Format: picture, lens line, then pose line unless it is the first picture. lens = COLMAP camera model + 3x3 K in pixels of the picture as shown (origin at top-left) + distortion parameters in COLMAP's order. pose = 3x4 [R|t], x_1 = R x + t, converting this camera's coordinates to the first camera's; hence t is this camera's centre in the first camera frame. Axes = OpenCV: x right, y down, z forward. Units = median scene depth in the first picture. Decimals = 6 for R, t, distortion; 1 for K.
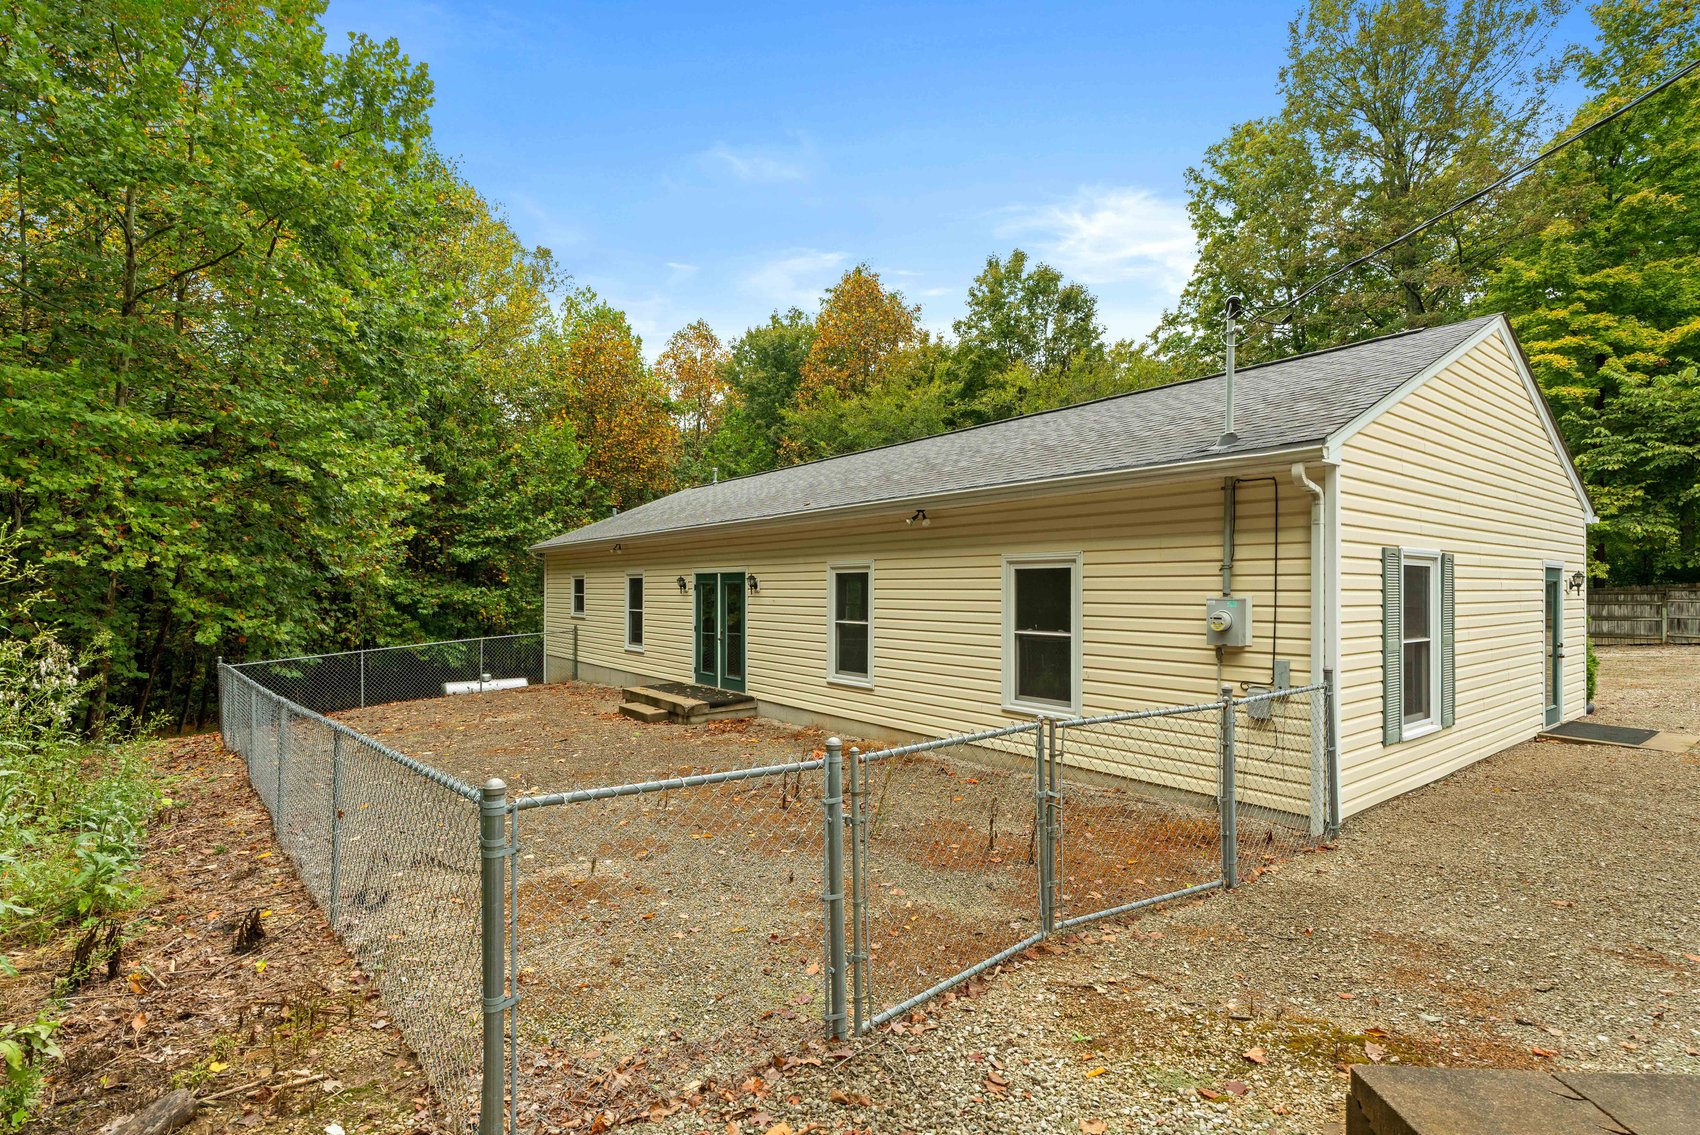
lens RADIAL K [[800.4, 0, 848.1], [0, 800.4, 598.3], [0, 0, 1]] dist [0.000995, 0.000283]
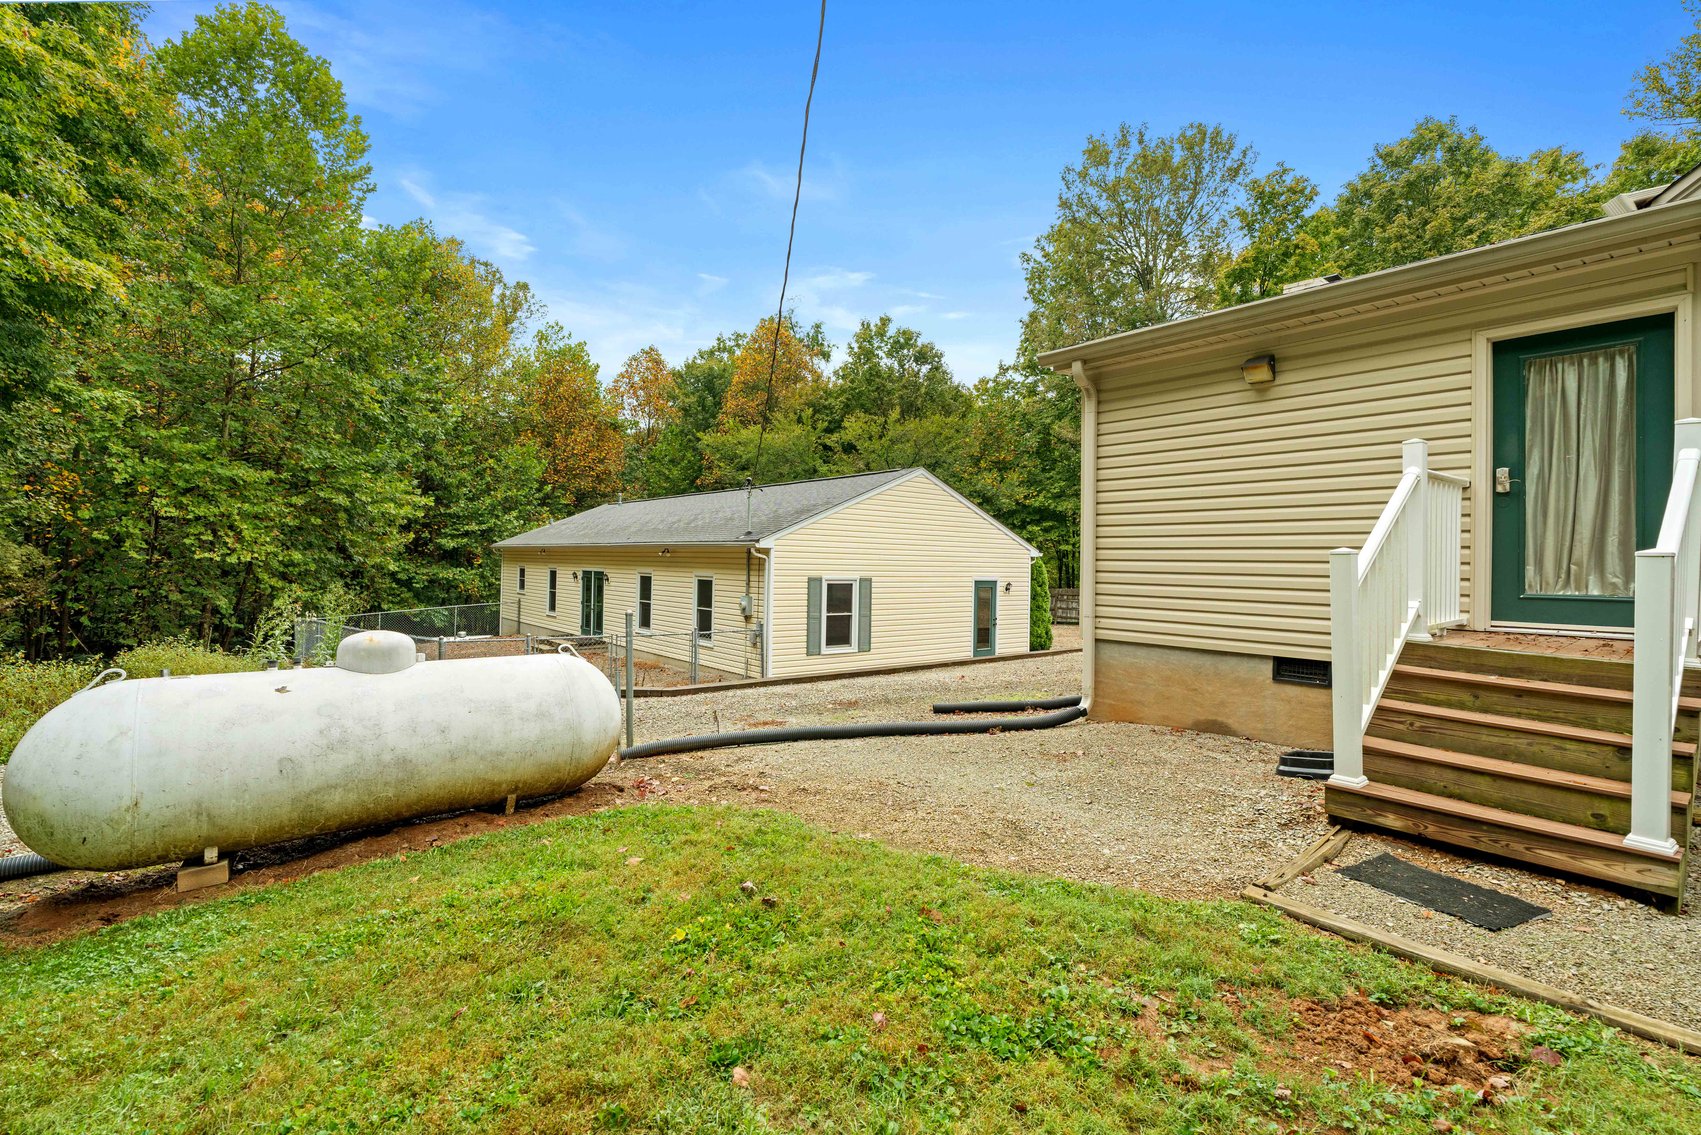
lens RADIAL K [[757.6, 0, 850.5], [0, 757.6, 567.5], [0, 0, 1]] dist [0.000333, -0.000006]
pose [[0.999154, 0.017145, 0.037383, 0.167474], [-0.016902, 0.999834, -0.006791, -0.018586], [-0.037494, 0.006153, 0.999278, -0.333758]]
